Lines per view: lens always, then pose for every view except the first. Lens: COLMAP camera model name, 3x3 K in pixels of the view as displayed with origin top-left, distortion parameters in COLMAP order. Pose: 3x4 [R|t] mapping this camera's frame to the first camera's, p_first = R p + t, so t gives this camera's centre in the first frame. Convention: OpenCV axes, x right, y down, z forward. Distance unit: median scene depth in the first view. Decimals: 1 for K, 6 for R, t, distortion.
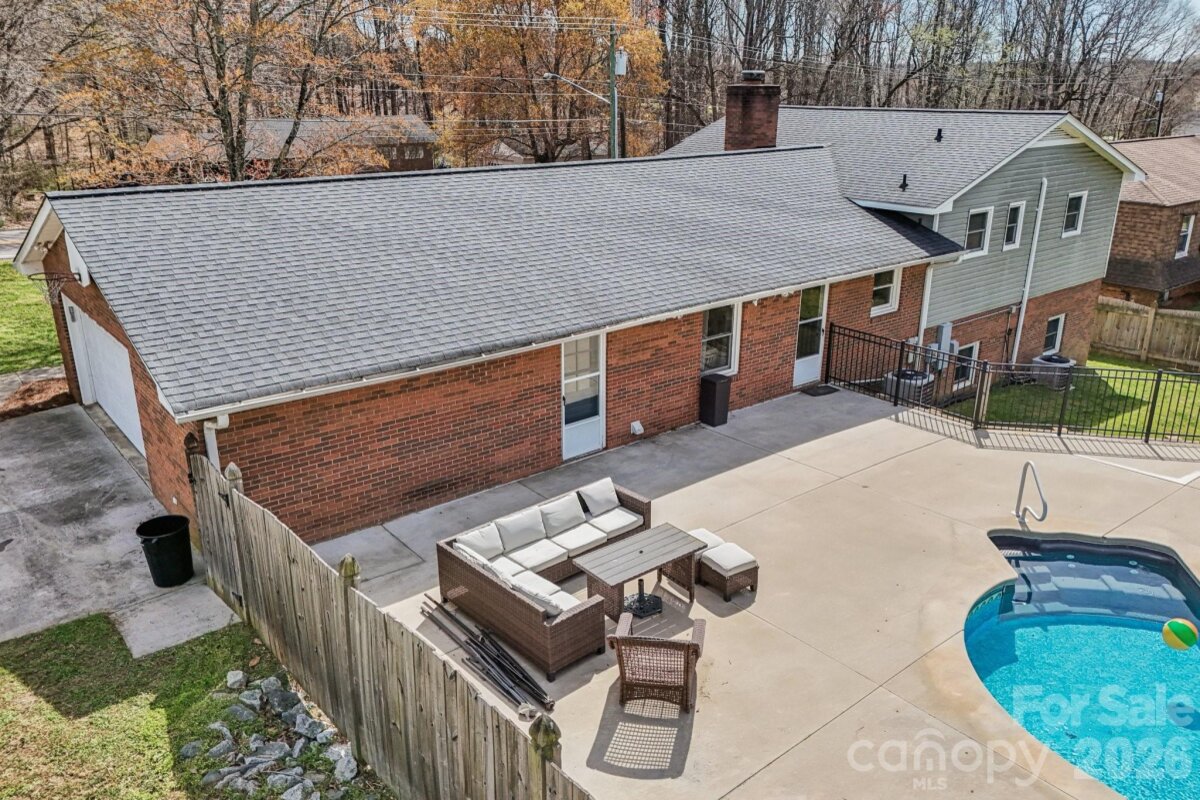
lens RADIAL K [[885.0, 0, 600.0], [0, 885.0, 400.0], [0, 0, 1]] dist [0.067449, -0.075184]
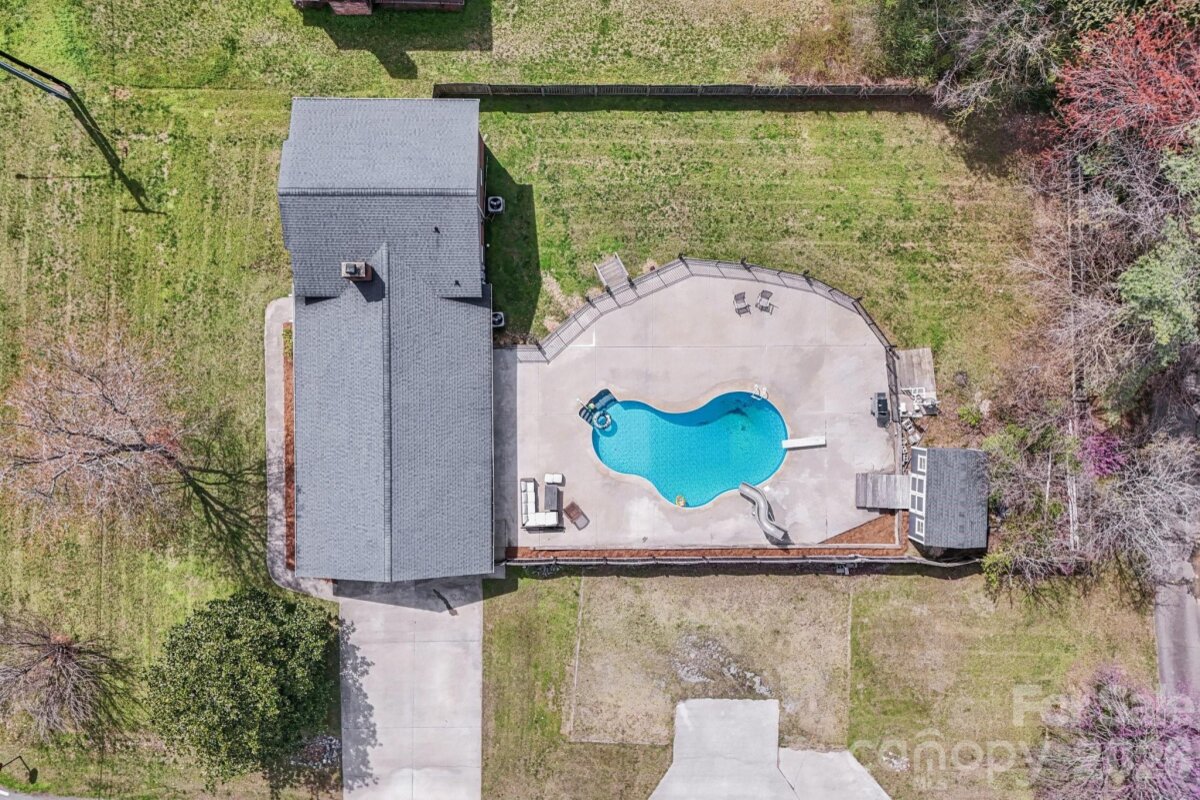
lens RADIAL K [[885.0, 0, 600.0], [0, 885.0, 400.0], [0, 0, 1]] dist [0.067449, -0.075184]
pose [[0.627953, -0.778250, 0.001119, 0.512771], [0.243172, 0.197576, 0.949648, -3.655788], [-0.739285, -0.596063, 0.313317, -0.353563]]
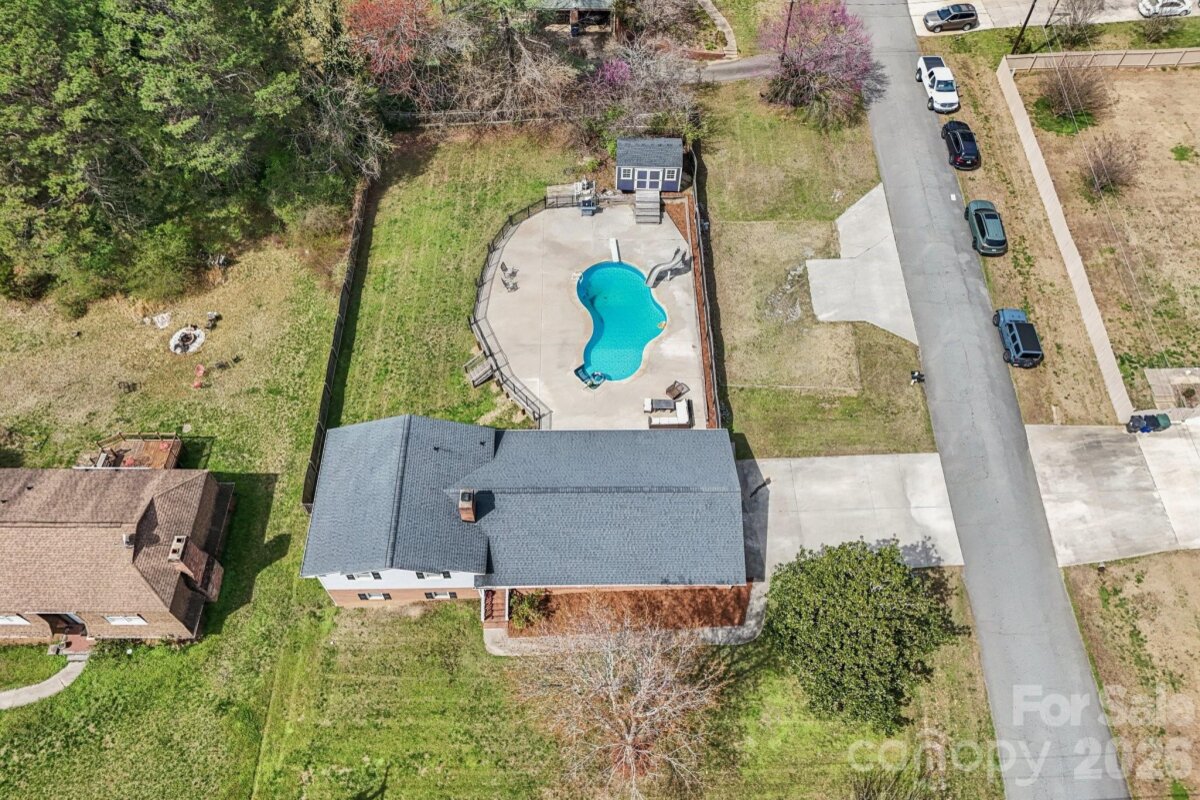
lens RADIAL K [[885.0, 0, 600.0], [0, 885.0, 400.0], [0, 0, 1]] dist [0.067449, -0.075184]
pose [[-0.784007, -0.525337, 0.330686, -1.258834], [0.192133, 0.301196, 0.934005, -4.387439], [-0.590269, 0.795803, -0.135205, 1.622121]]
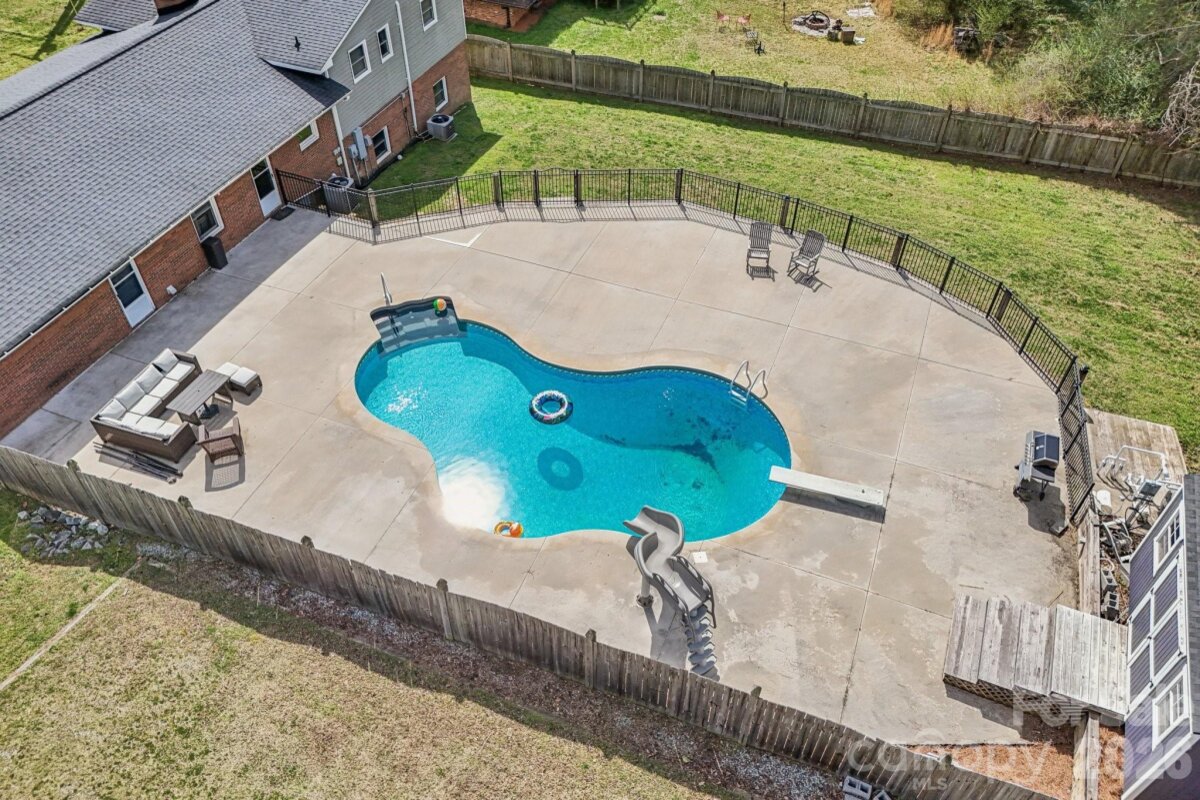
lens RADIAL K [[885.0, 0, 600.0], [0, 885.0, 400.0], [0, 0, 1]] dist [0.067449, -0.075184]
pose [[0.873752, -0.340928, 0.346880, 0.107374], [0.159491, 0.874603, 0.457856, -0.498902], [-0.459479, -0.344728, 0.818561, -0.934412]]
